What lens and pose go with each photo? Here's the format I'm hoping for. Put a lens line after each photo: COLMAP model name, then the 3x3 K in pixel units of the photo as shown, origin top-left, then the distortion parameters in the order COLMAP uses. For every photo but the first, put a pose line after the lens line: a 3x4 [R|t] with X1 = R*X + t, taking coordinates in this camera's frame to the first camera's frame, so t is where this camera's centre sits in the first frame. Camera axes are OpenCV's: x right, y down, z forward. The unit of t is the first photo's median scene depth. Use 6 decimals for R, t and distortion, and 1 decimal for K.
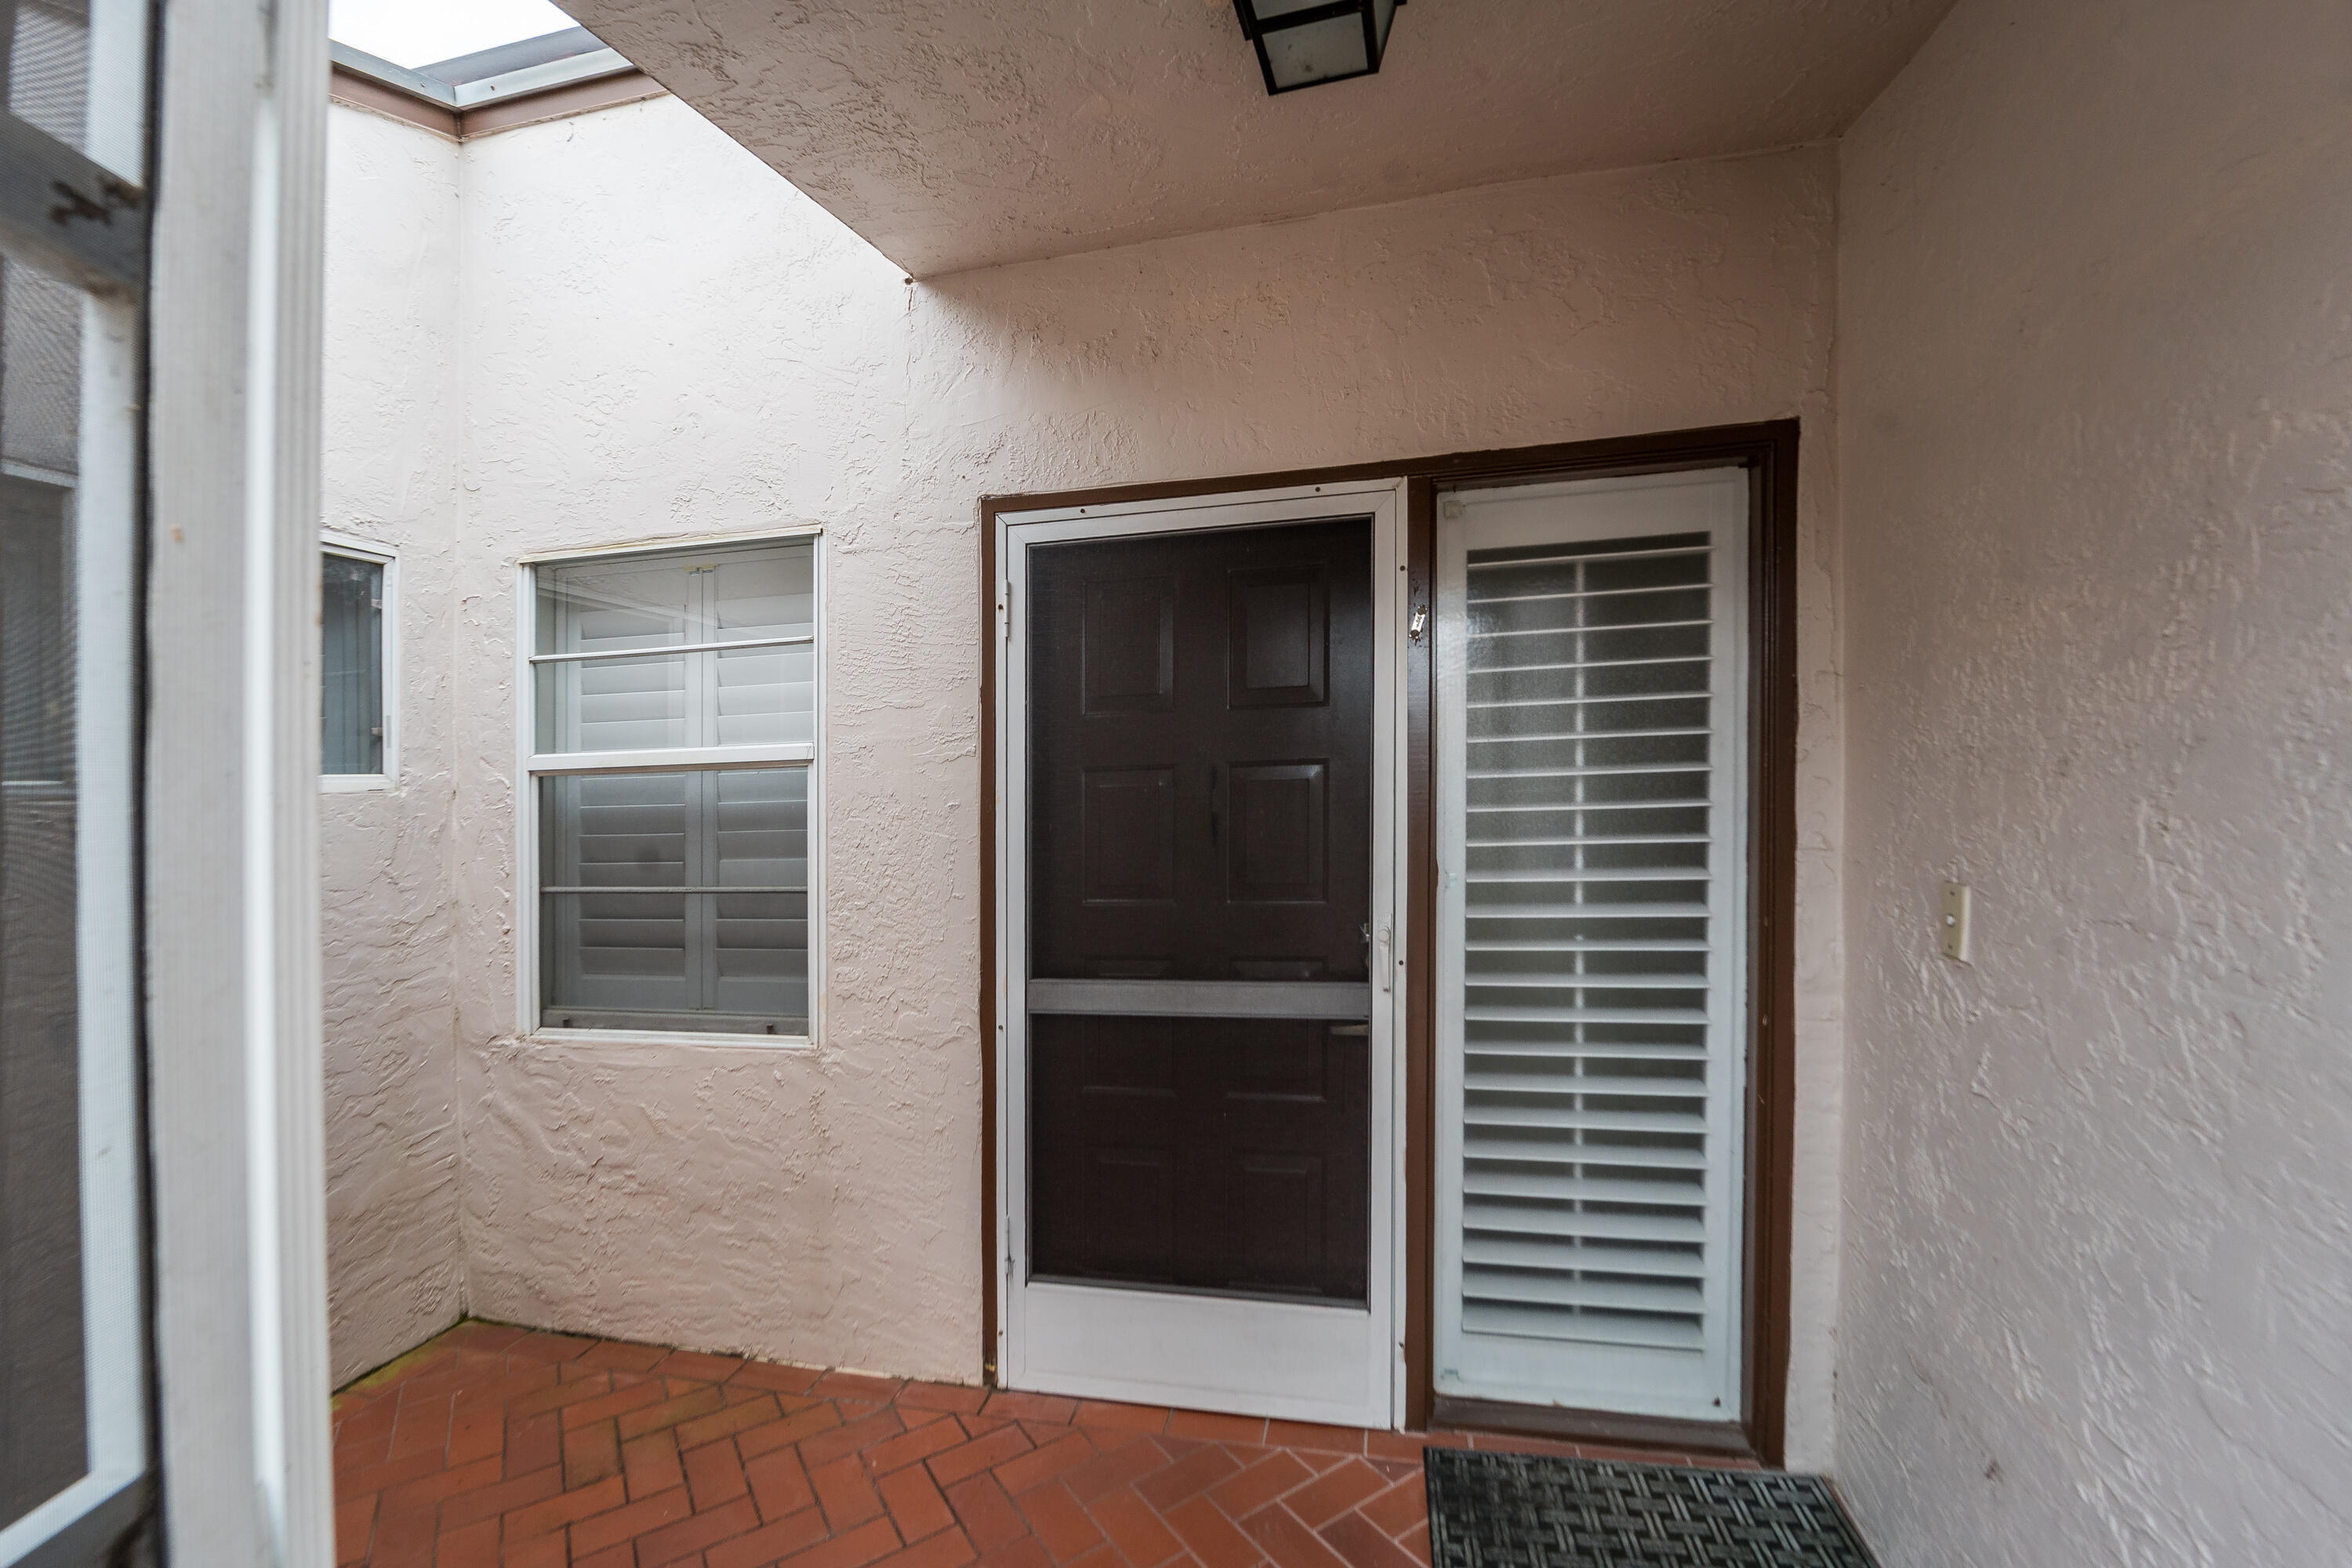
lens RADIAL K [[947.2, 0, 1178.3], [0, 947.2, 807.5], [0, 0, 1]] dist [0.001610, -0.005617]
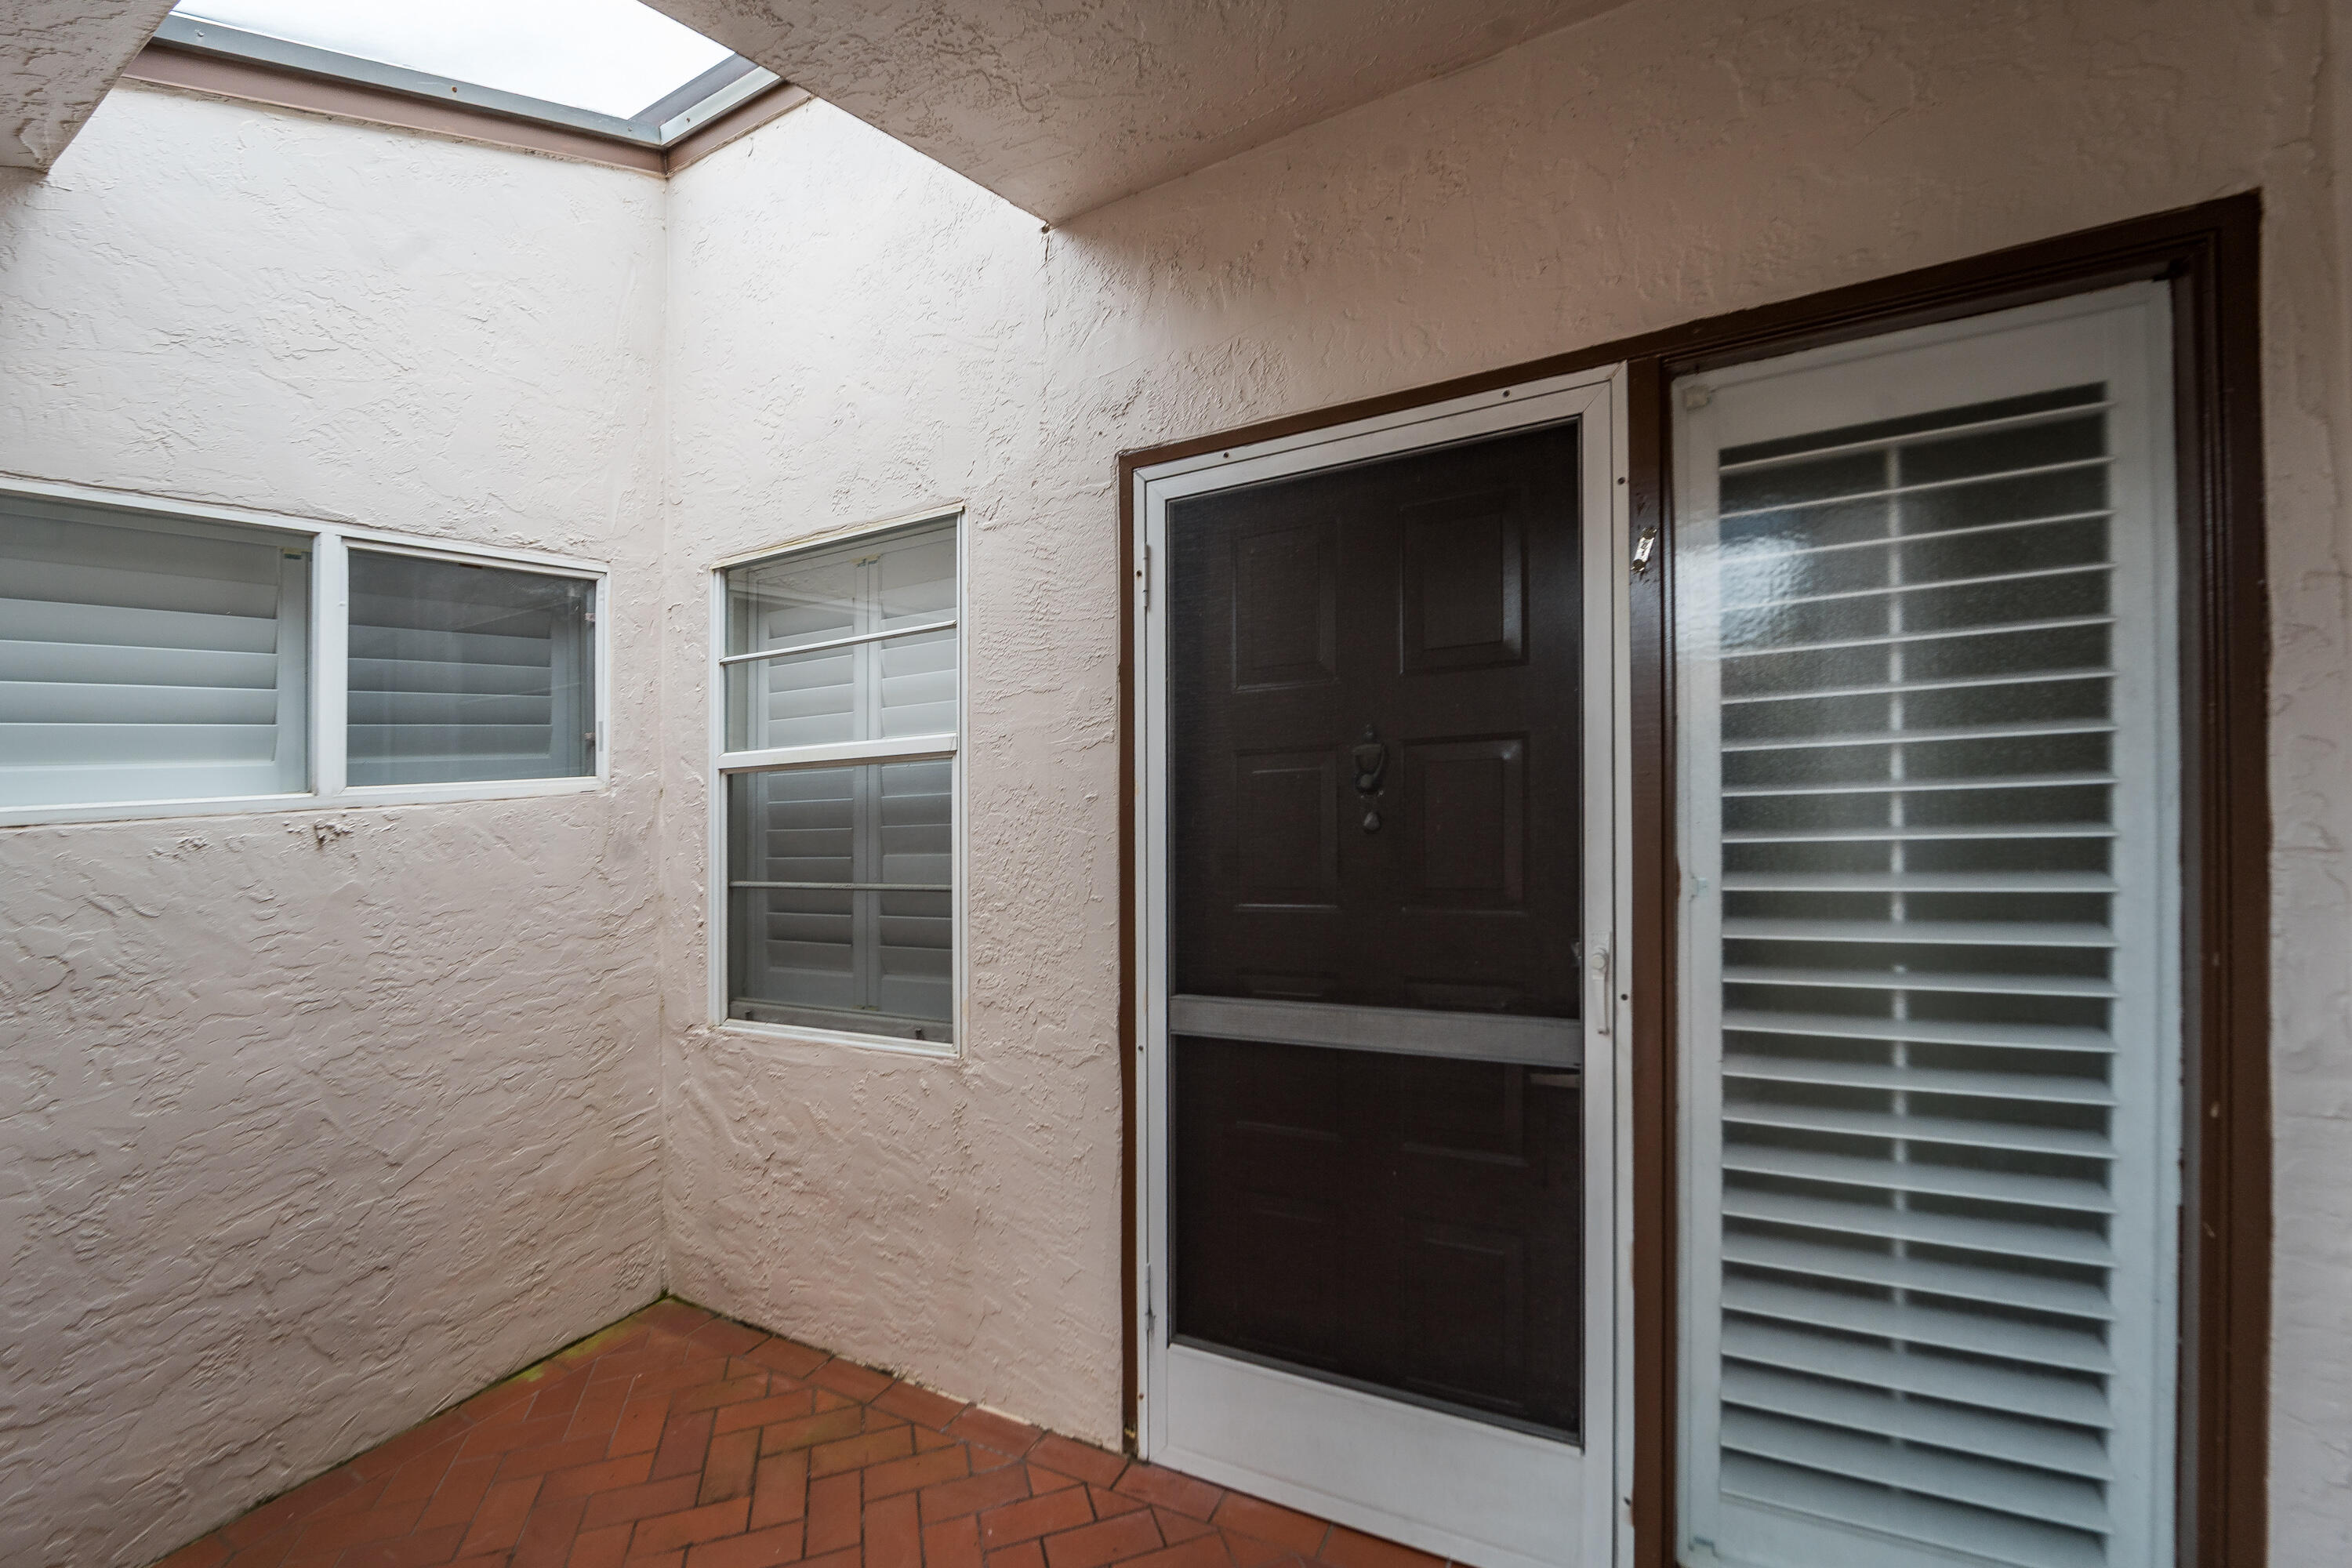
lens RADIAL K [[965.7, 0, 1176.0], [0, 965.7, 784.0], [0, 0, 1]] dist [-0.001688, -0.005173]
pose [[0.960799, -0.020072, -0.276518, 0.097607], [0.021422, 0.999769, 0.001859, -0.015515], [0.276416, -0.007710, 0.961007, 0.141670]]
